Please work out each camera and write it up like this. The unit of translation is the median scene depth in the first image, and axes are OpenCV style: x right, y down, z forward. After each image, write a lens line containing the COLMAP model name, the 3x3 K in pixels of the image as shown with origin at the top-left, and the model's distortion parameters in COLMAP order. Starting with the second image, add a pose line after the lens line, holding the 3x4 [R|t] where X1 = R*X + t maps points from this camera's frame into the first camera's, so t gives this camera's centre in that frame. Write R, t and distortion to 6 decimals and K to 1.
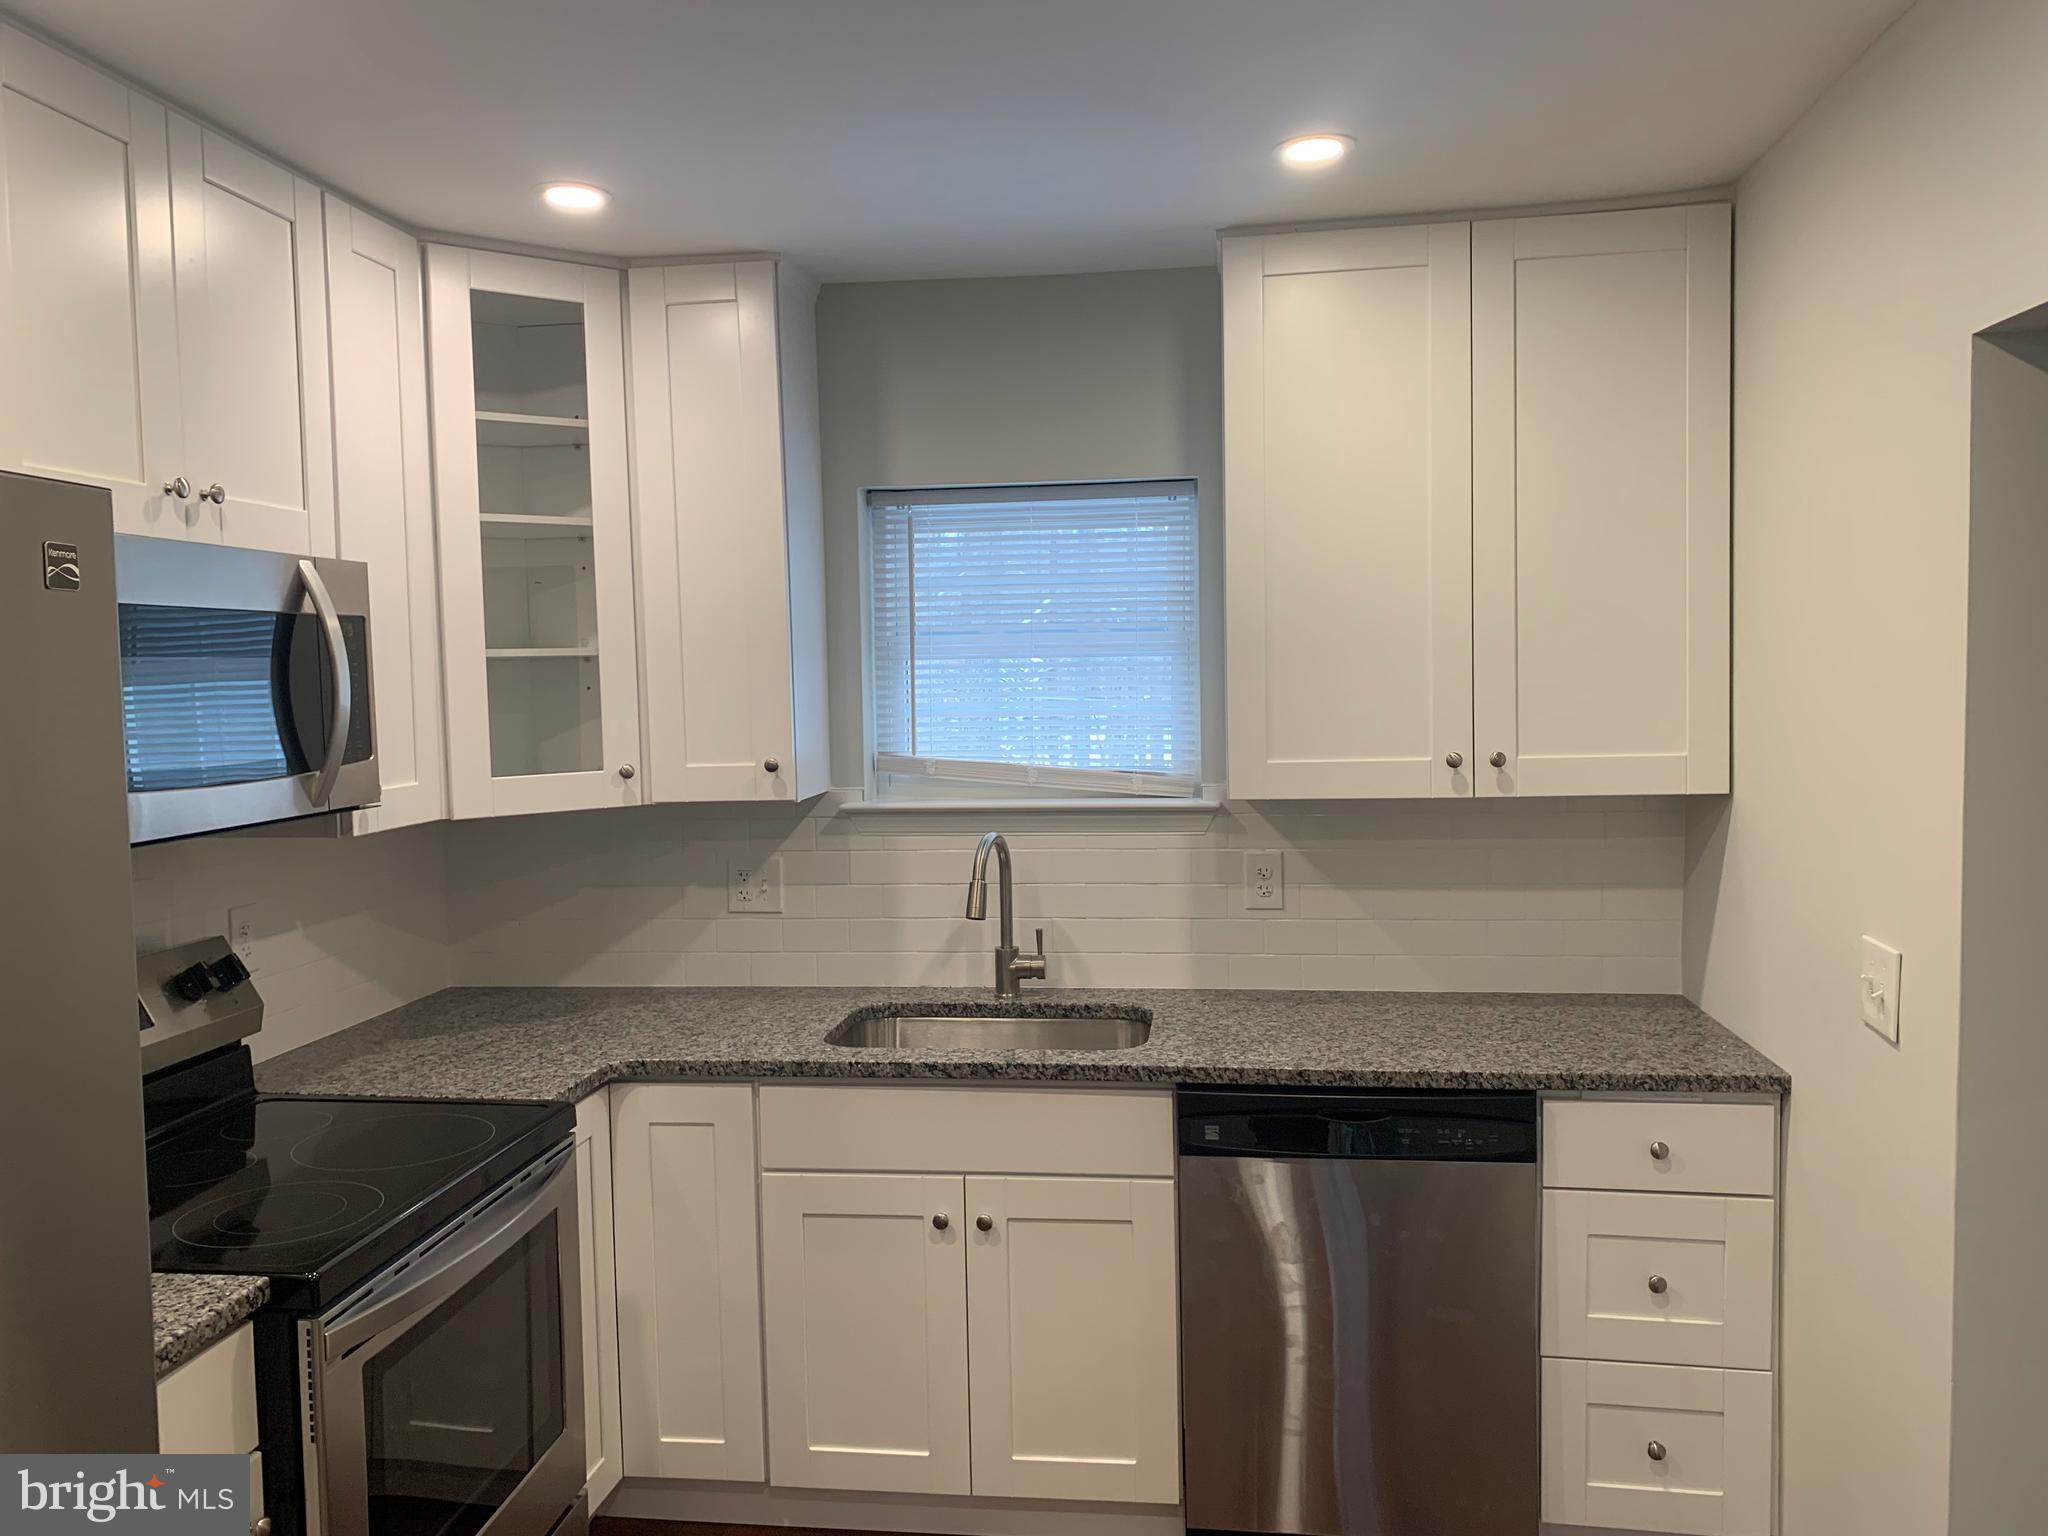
lens RADIAL K [[1563.4, 0, 1019.0], [0, 1563.4, 753.6], [0, 0, 1]] dist [0.054337, -0.050681]
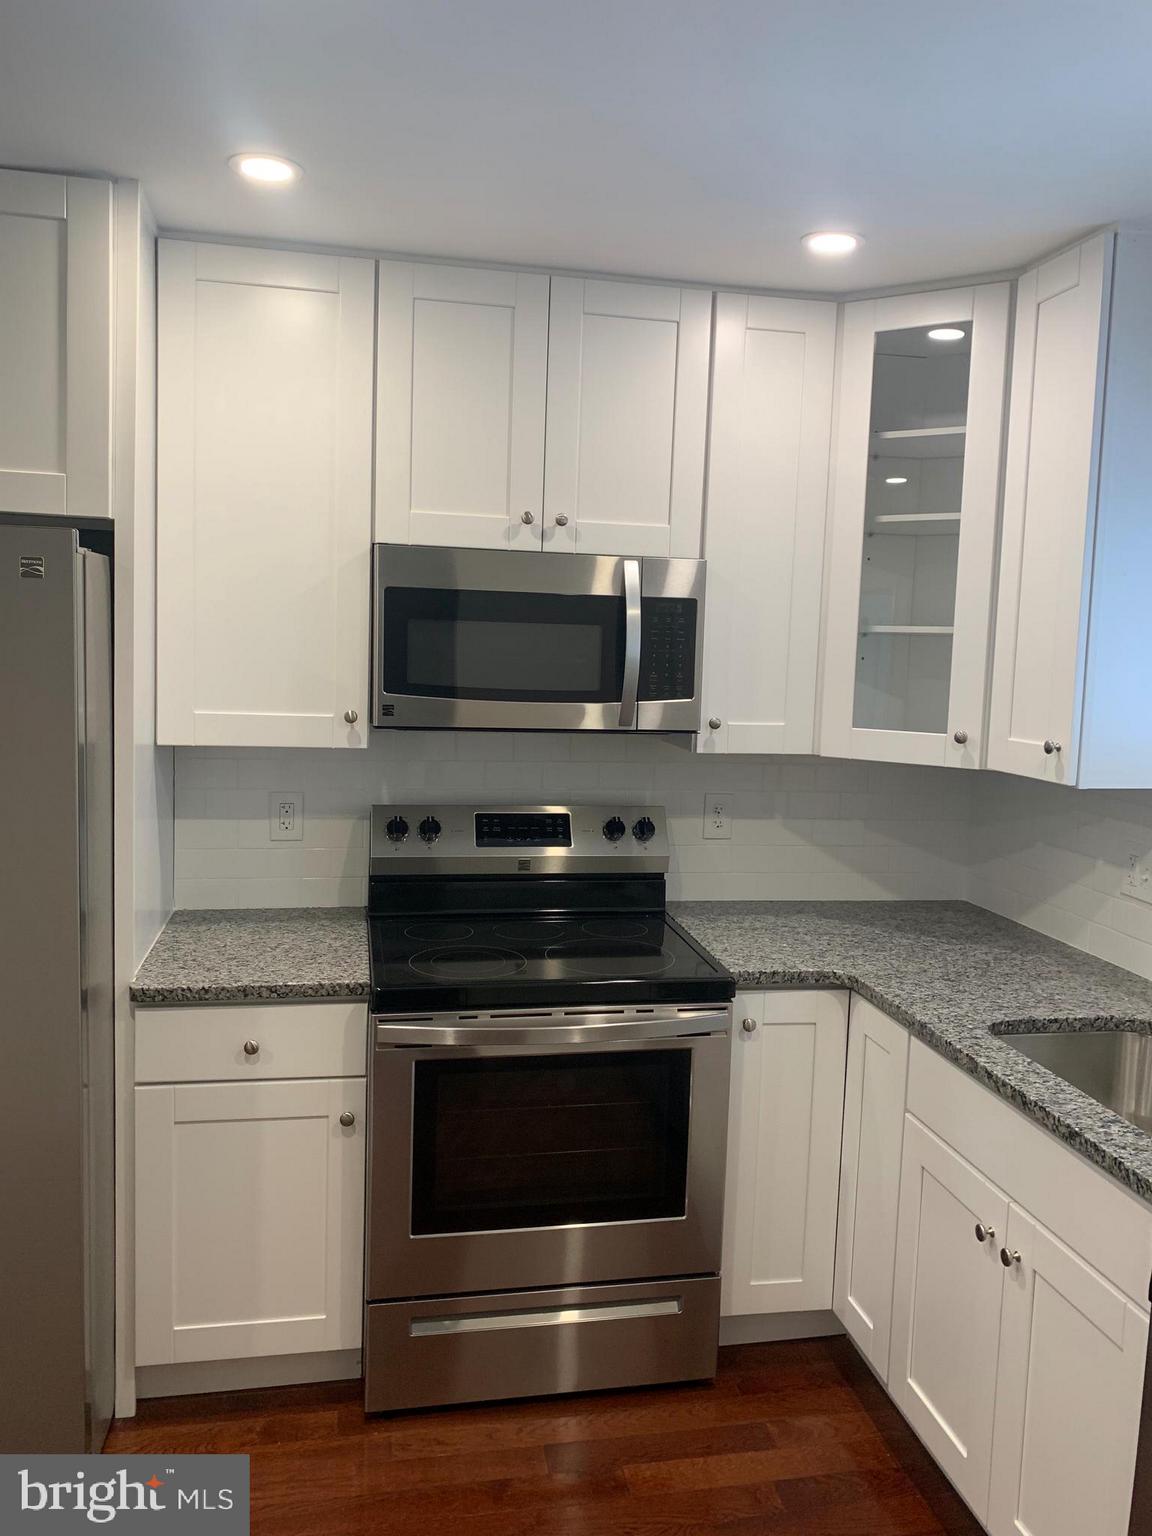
lens RADIAL K [[1172.5, 0, 576.6], [0, 1172.5, 749.7], [0, 0, 1]] dist [0.054337, -0.050681]
pose [[0.335434, 0.127019, -0.933461, 0.501266], [-0.092332, 0.990531, 0.101605, -0.045356], [0.937528, 0.052106, 0.343986, 0.498592]]
